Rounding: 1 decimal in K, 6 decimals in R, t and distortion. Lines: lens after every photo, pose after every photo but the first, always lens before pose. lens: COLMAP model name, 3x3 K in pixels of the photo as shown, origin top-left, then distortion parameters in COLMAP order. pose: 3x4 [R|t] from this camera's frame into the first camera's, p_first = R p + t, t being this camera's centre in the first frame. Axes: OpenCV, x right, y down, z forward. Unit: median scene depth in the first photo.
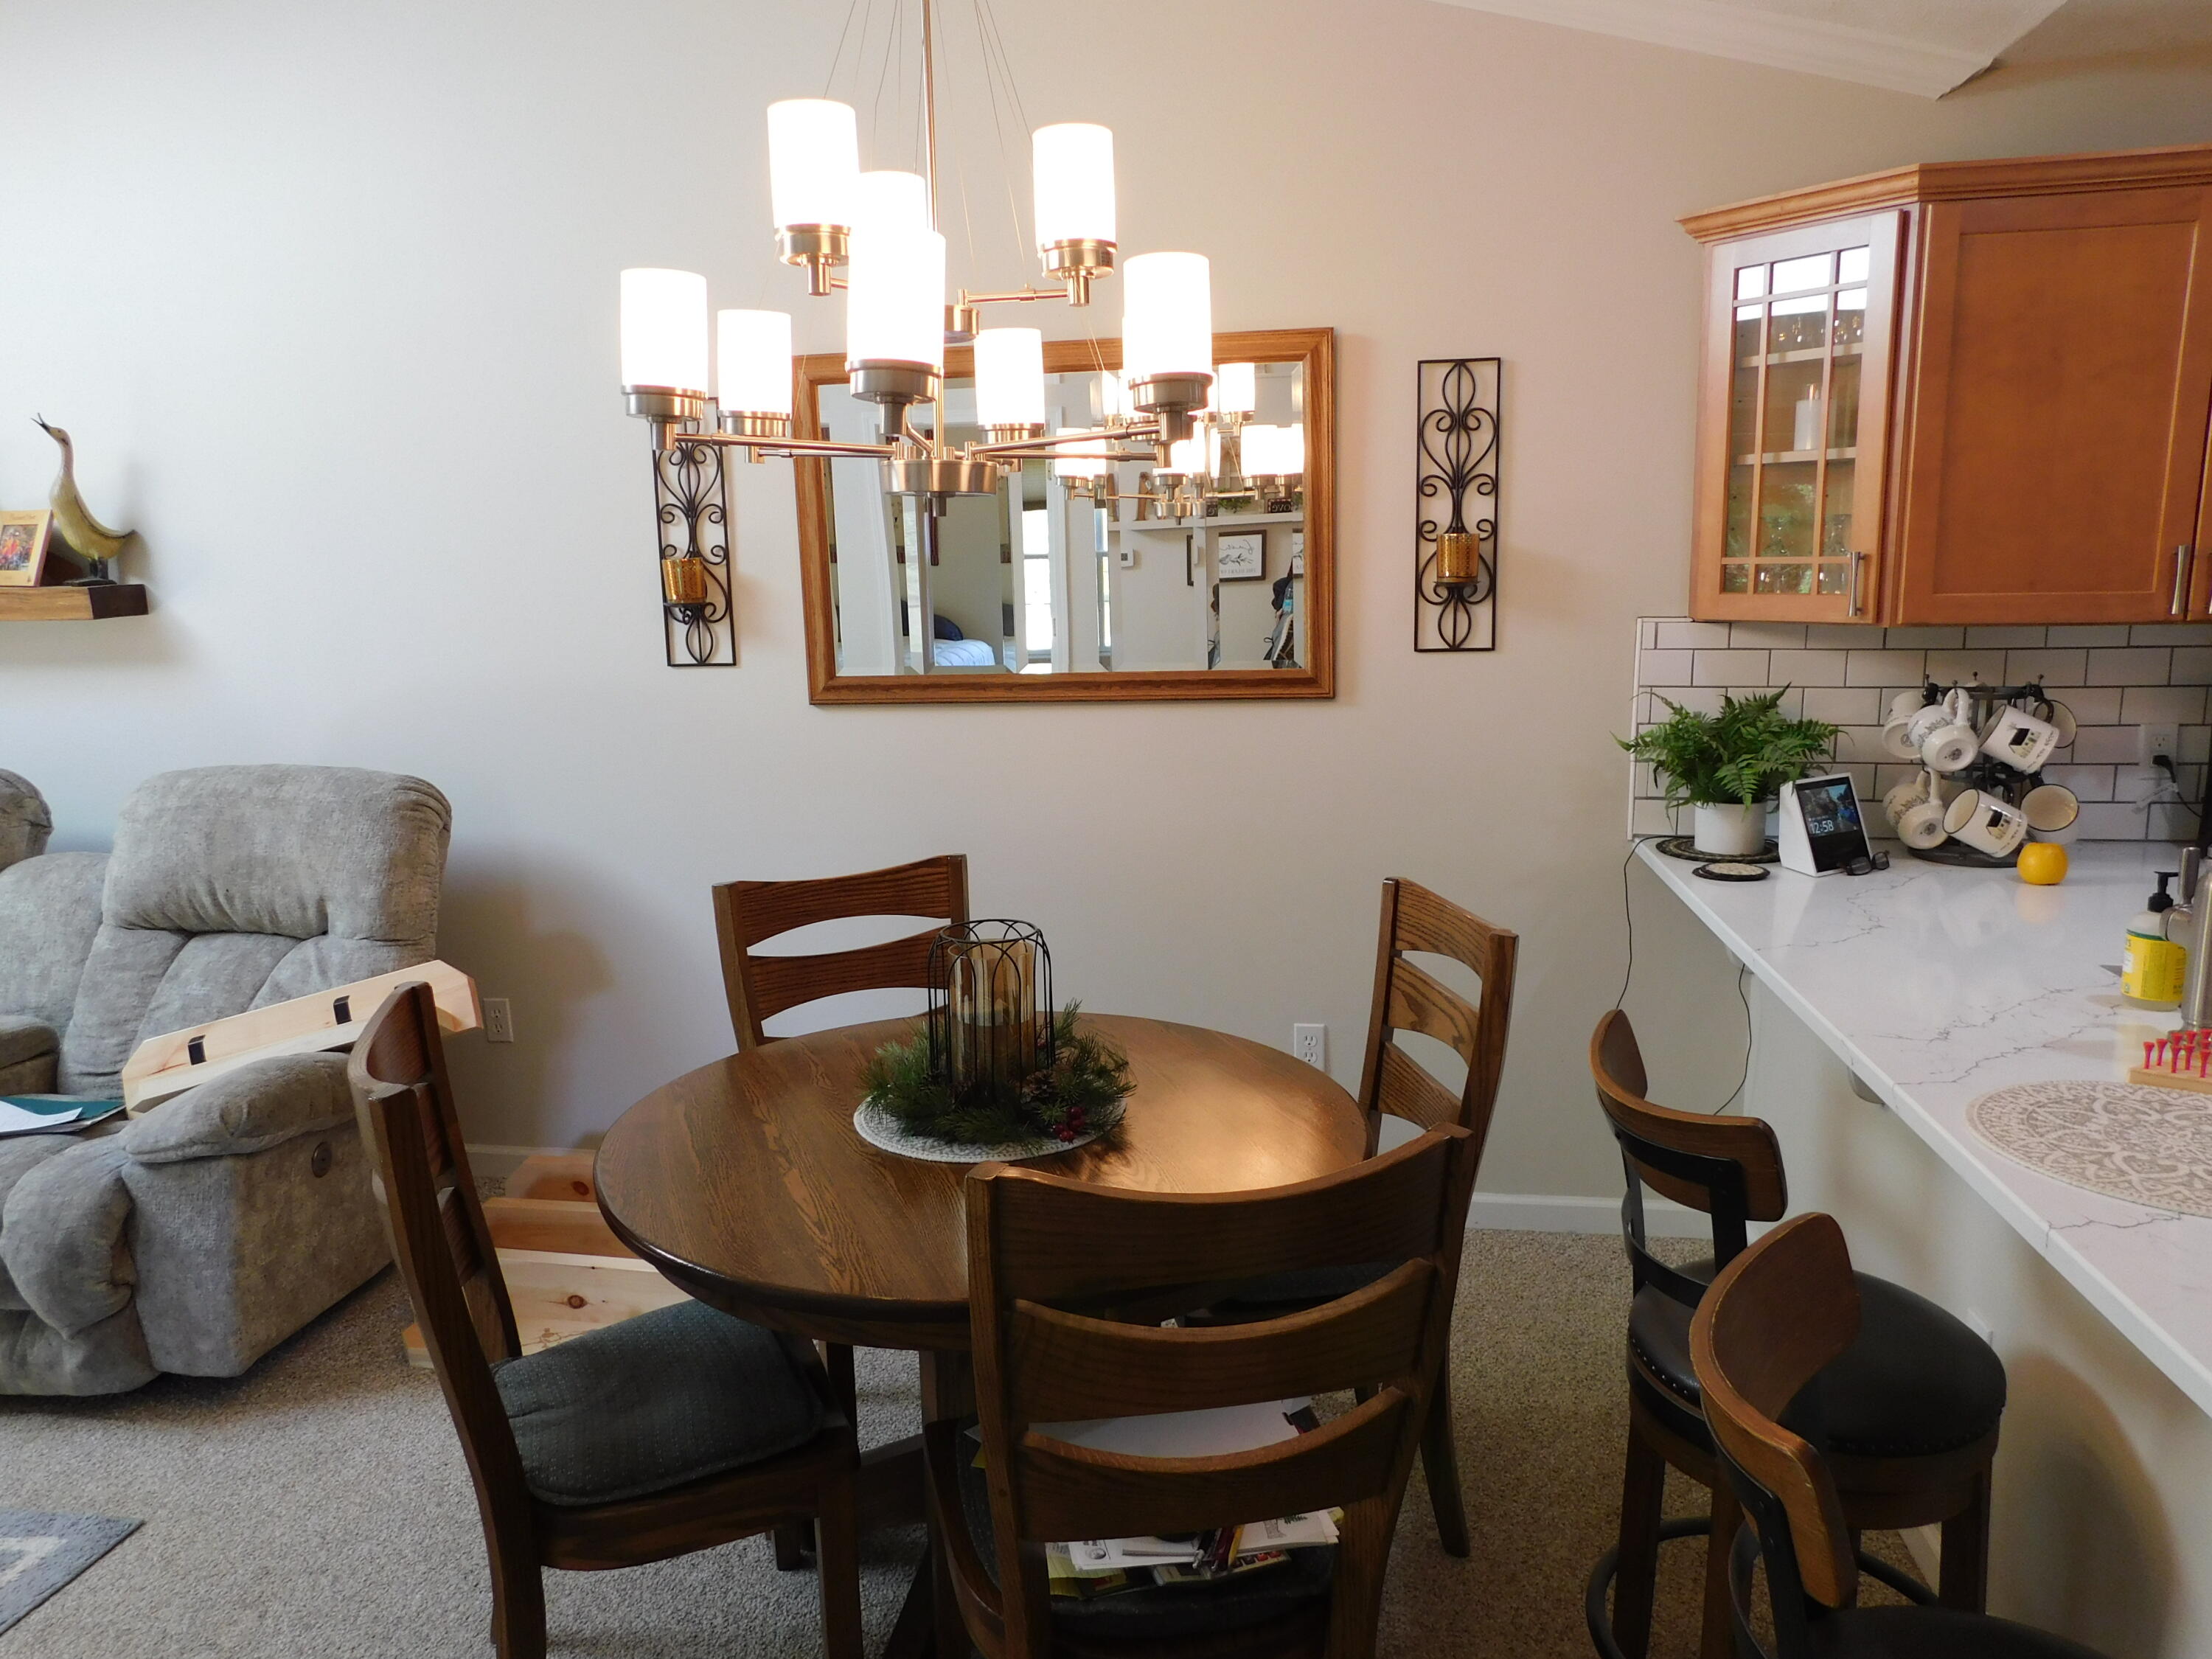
lens RADIAL K [[1484.6, 0, 1113.6], [0, 1484.6, 835.5], [0, 0, 1]] dist [-0.058893, 0.057599]
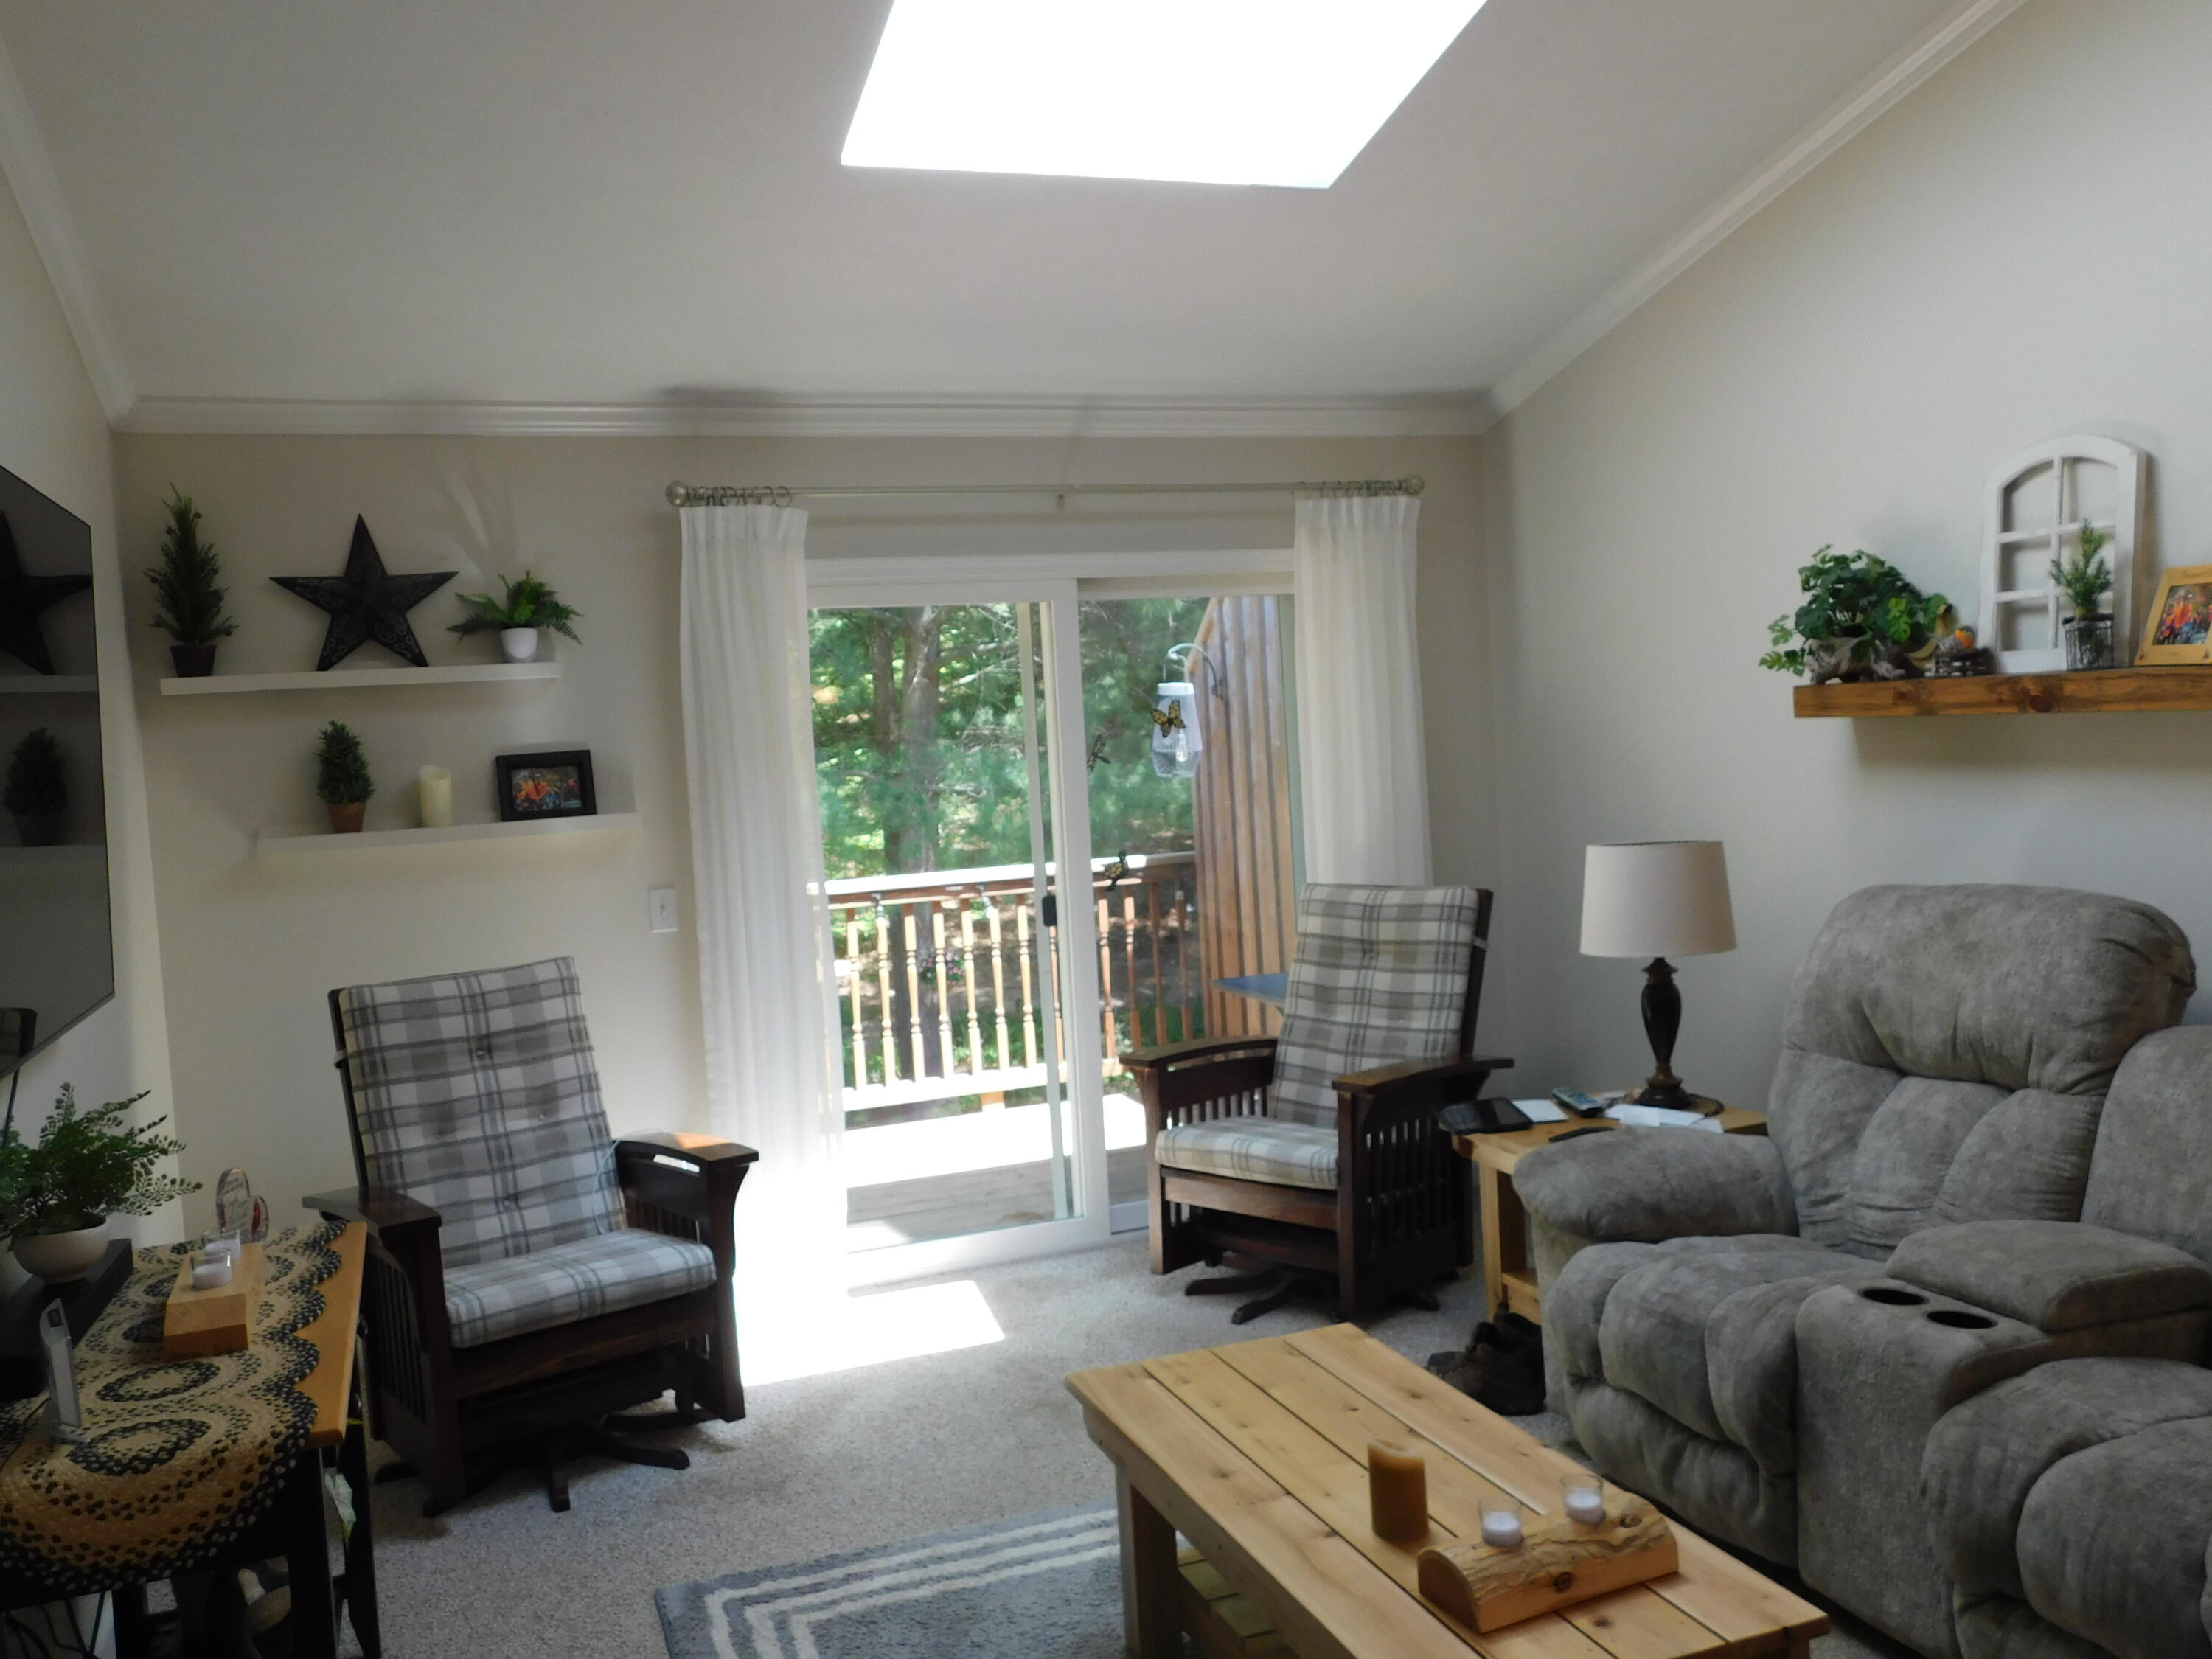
lens RADIAL K [[1822.2, 0, 1110.9], [0, 1822.2, 820.7], [0, 0, 1]] dist [0.016432, -0.001596]
pose [[0.500131, 0.041308, -0.864964, -0.227313], [-0.111320, 0.993641, -0.016913, -0.013918], [0.858765, 0.104747, 0.501549, 0.062211]]
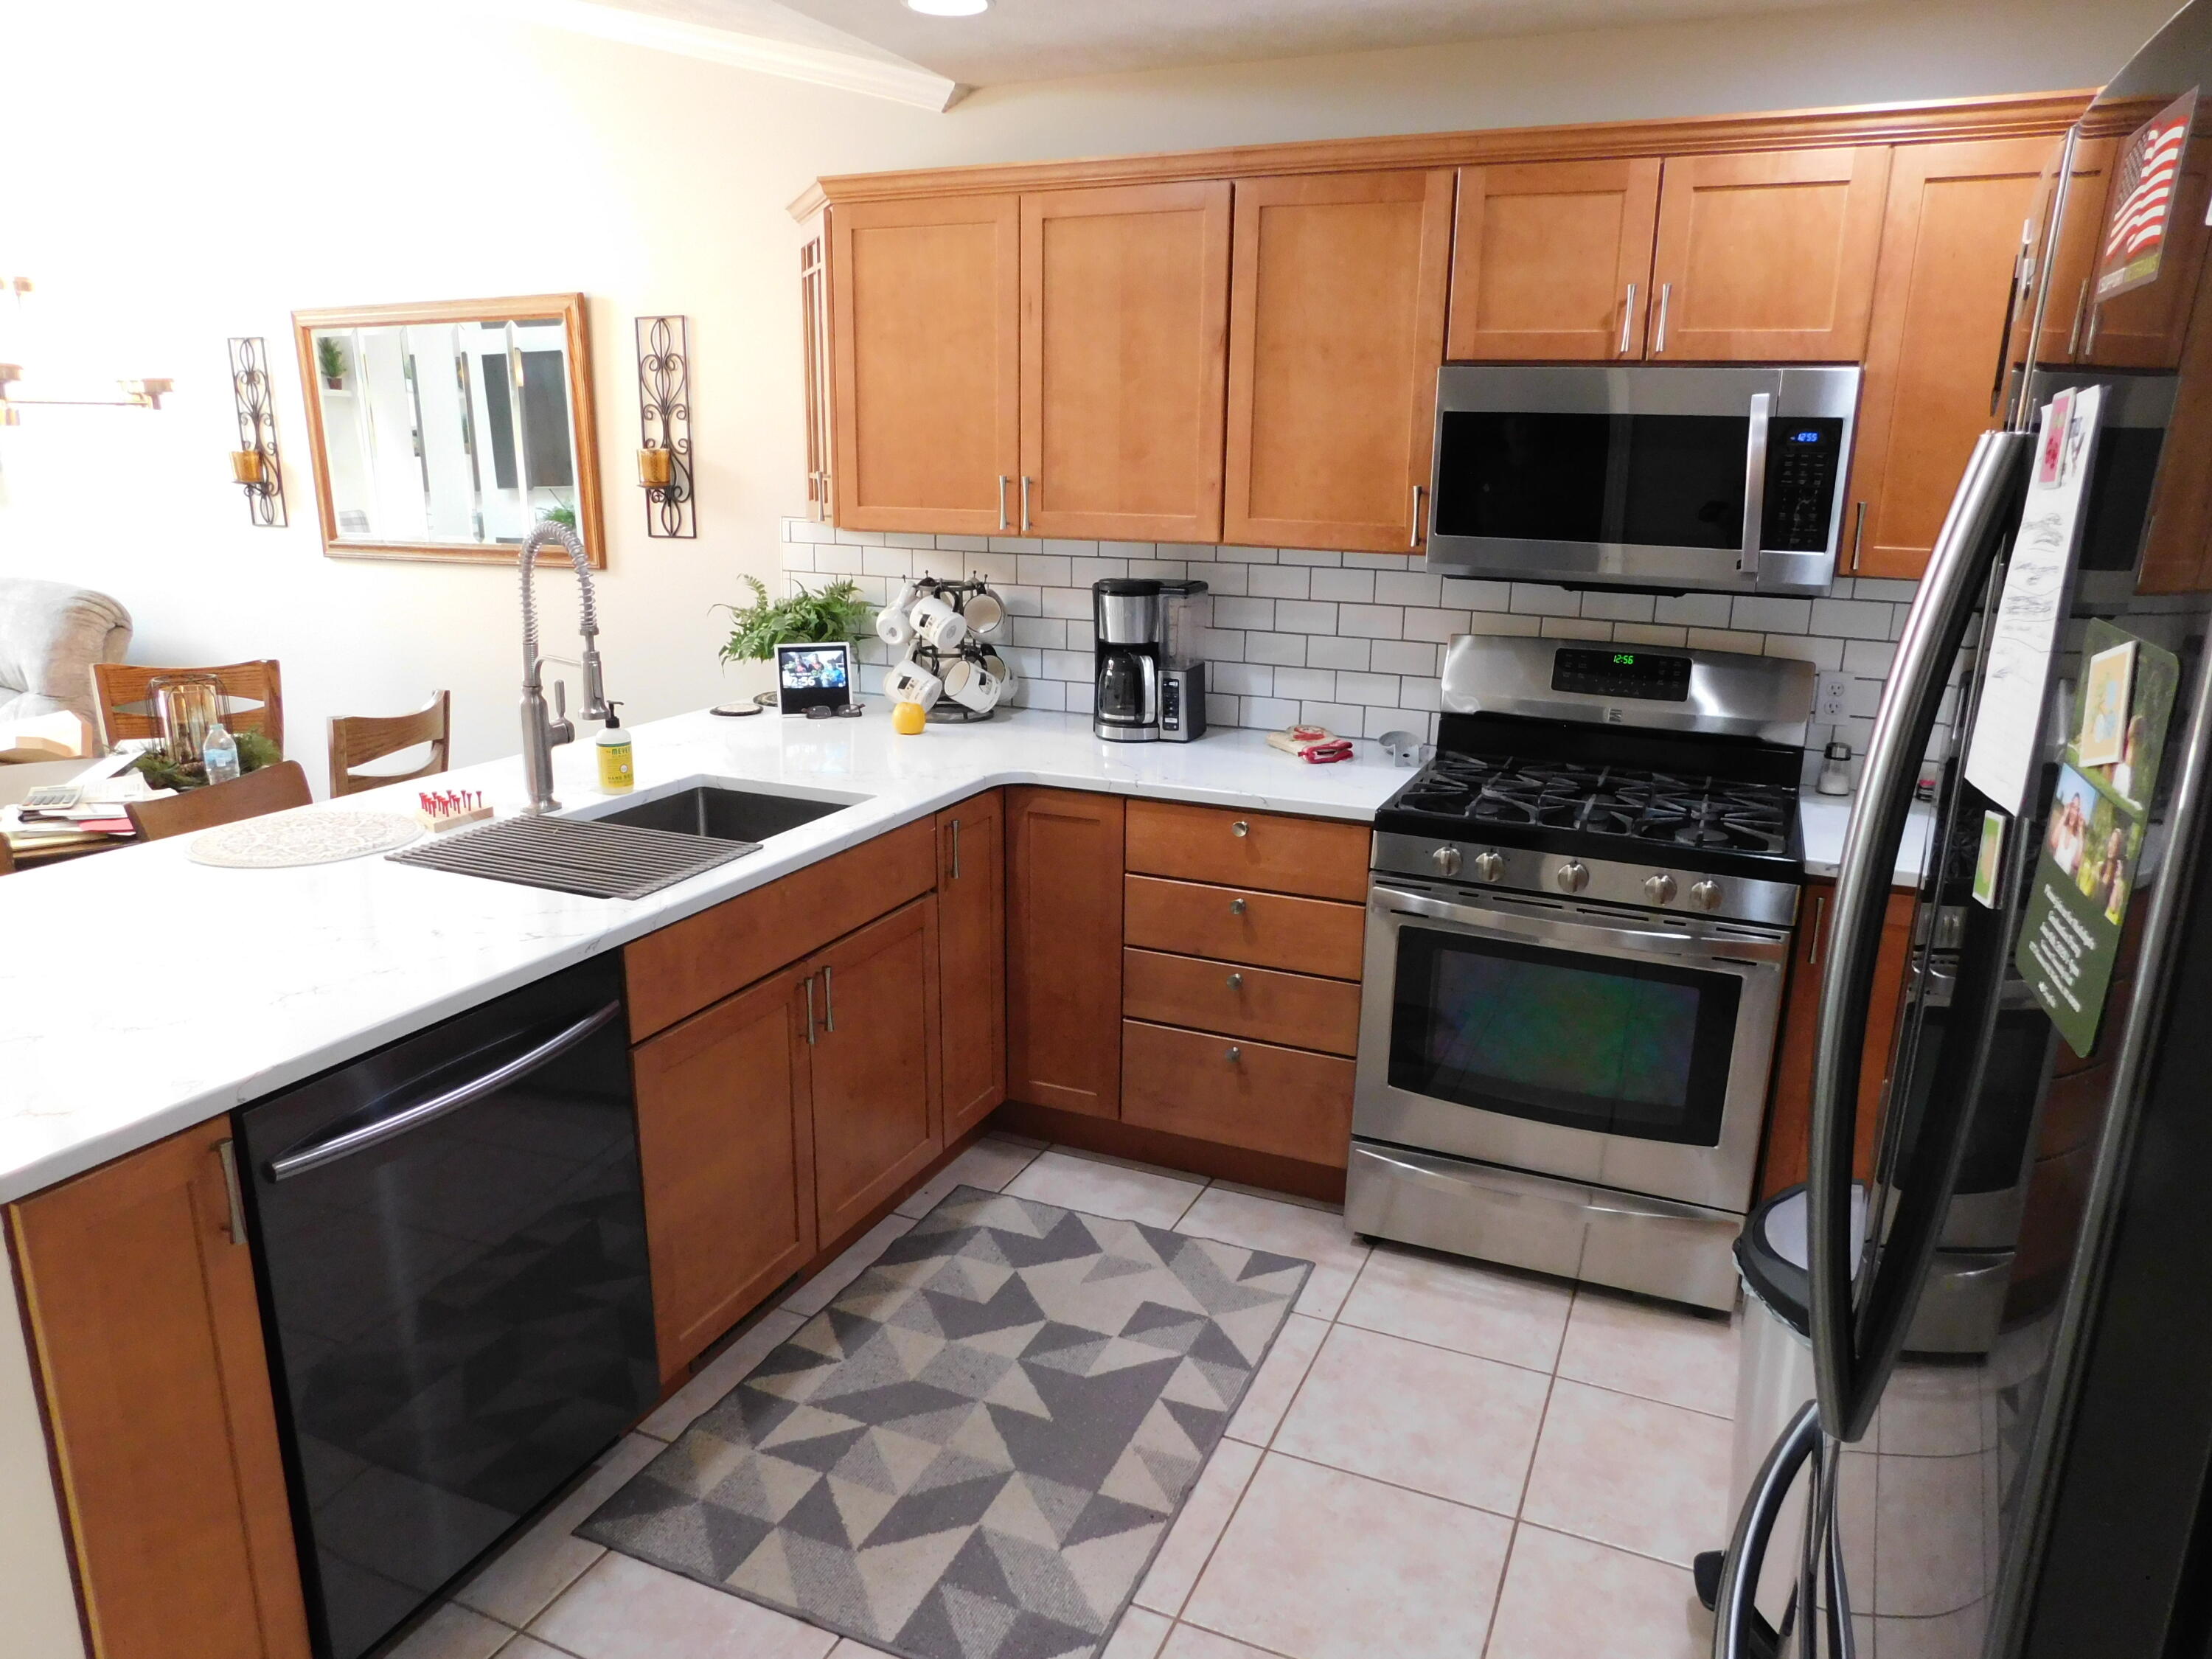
lens RADIAL K [[1484.6, 0, 1089.5], [0, 1484.6, 861.3], [0, 0, 1]] dist [-0.058893, 0.057599]
pose [[0.963156, 0.104869, -0.247657, 0.939226], [-0.083808, 0.992026, 0.094130, 0.007629], [0.255553, -0.069906, 0.964264, -0.205165]]
